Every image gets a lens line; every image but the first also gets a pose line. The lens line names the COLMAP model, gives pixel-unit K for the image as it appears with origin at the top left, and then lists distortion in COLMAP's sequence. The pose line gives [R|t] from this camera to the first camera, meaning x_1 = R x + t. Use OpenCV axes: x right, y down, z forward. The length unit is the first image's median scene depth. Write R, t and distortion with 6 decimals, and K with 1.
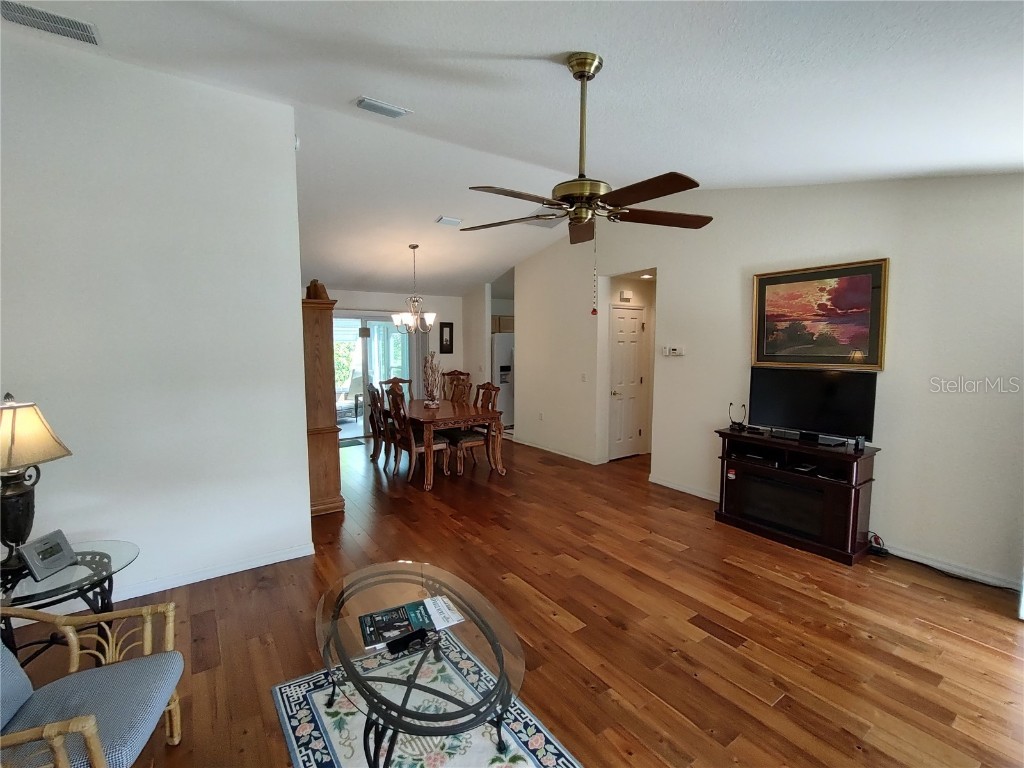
lens RADIAL K [[465.2, 0, 511.7], [0, 465.2, 384.6], [0, 0, 1]] dist [-0.001512, -0.000807]
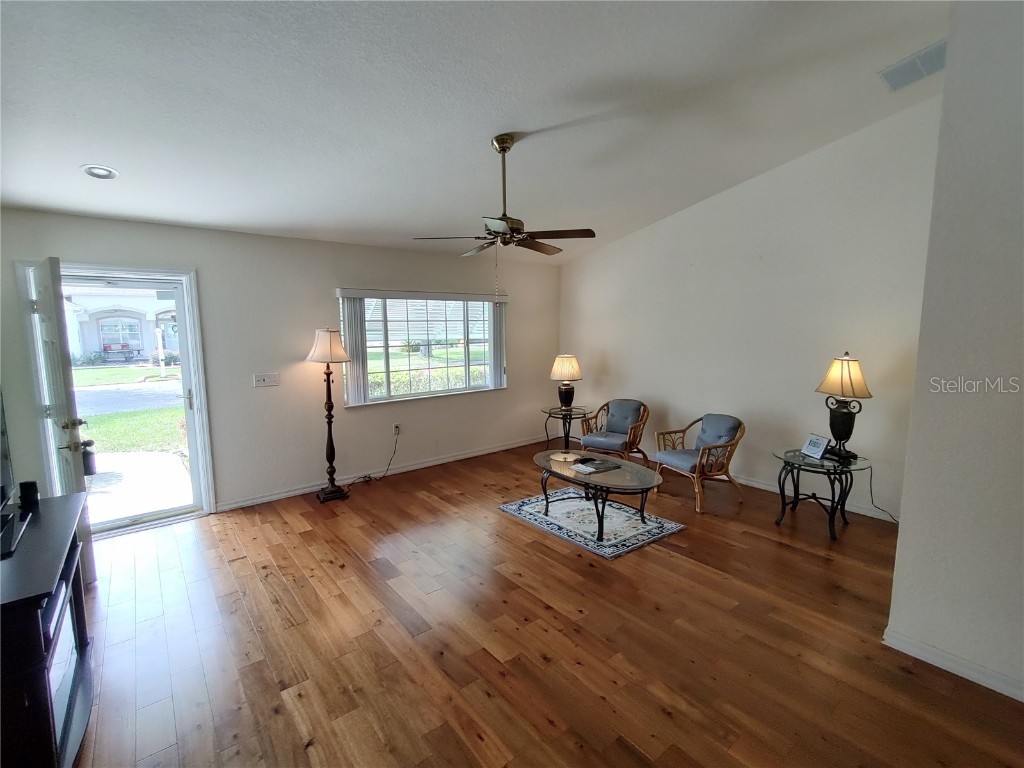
lens RADIAL K [[465.2, 0, 515.7], [0, 465.2, 380.6], [0, 0, 1]] dist [-0.001512, -0.000807]
pose [[-0.997503, 0.022121, -0.067068, 0.158919], [0.007180, 0.976522, 0.215298, -0.181660], [0.070256, 0.214279, -0.974243, 1.886841]]
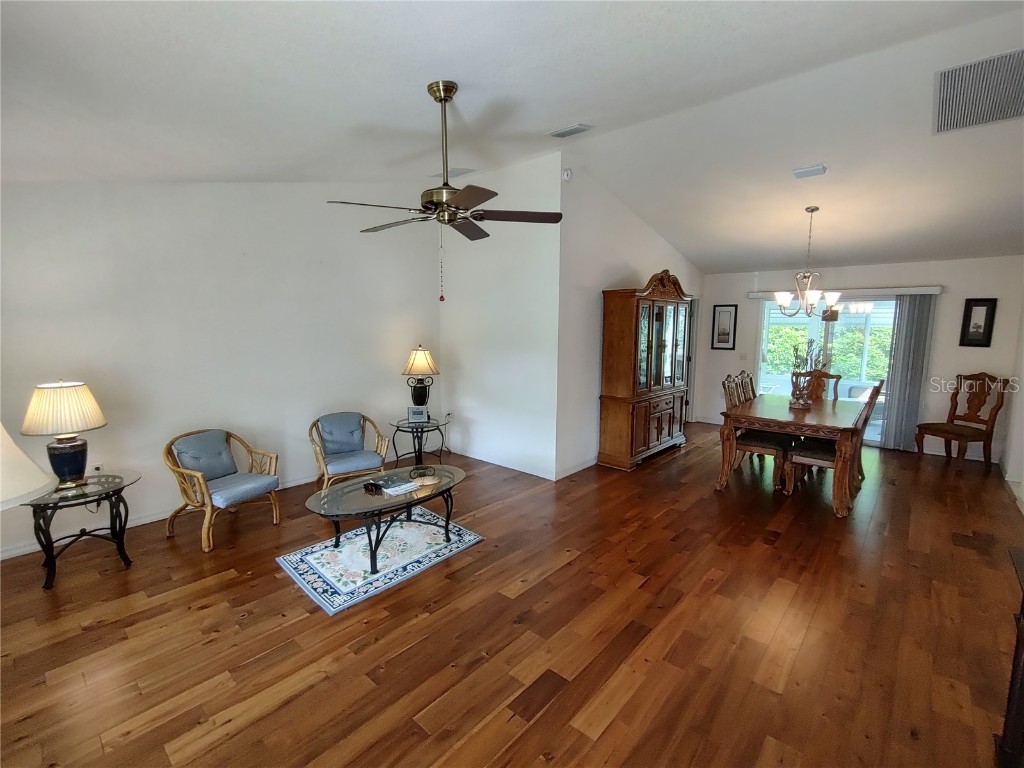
lens RADIAL K [[465.2, 0, 513.0], [0, 465.2, 382.2], [0, 0, 1]] dist [-0.001512, -0.000807]
pose [[0.231808, 0.123784, -0.964854, 1.013408], [-0.098684, 0.989746, 0.103269, -0.061820], [0.967743, 0.071277, 0.241647, 0.659211]]
